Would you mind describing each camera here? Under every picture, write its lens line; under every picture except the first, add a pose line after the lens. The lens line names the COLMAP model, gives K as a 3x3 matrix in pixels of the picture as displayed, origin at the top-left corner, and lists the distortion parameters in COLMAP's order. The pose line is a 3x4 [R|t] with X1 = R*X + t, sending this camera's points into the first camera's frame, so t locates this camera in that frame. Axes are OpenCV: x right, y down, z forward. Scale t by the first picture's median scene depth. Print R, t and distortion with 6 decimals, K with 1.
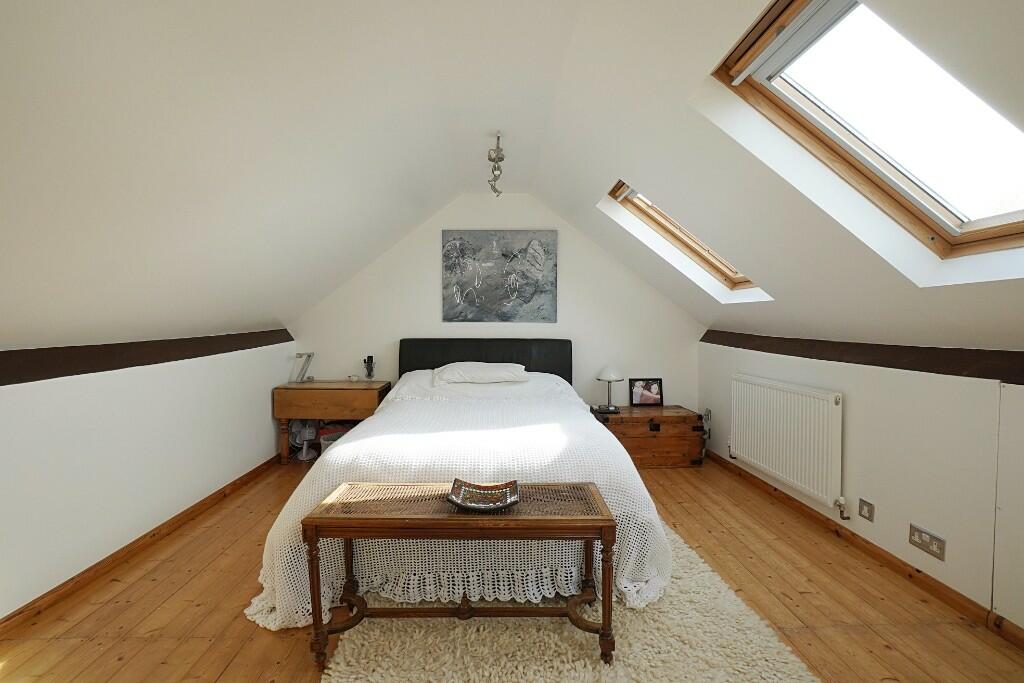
lens RADIAL K [[453.7, 0, 506.0], [0, 453.7, 330.3], [0, 0, 1]] dist [-0.062923, 0.021720]
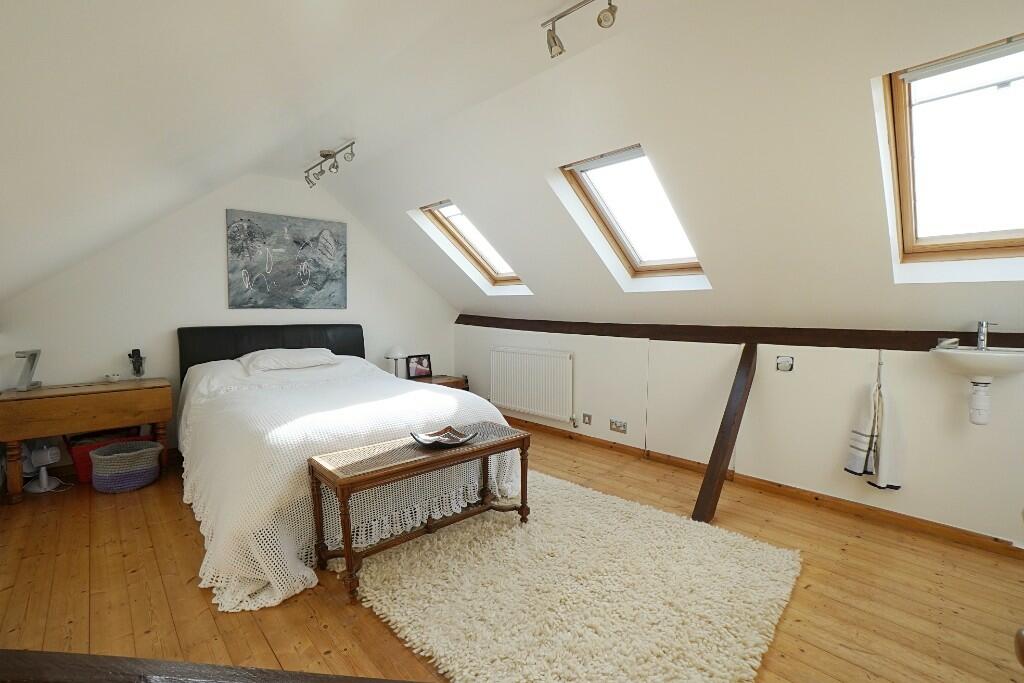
lens RADIAL K [[453.7, 0, 506.0], [0, 453.7, 330.3], [0, 0, 1]] dist [-0.062923, 0.021720]
pose [[0.744250, -0.031502, 0.667157, -0.328653], [0.006786, 0.999192, 0.039610, -0.005974], [-0.667866, -0.024952, 0.743863, -0.058669]]
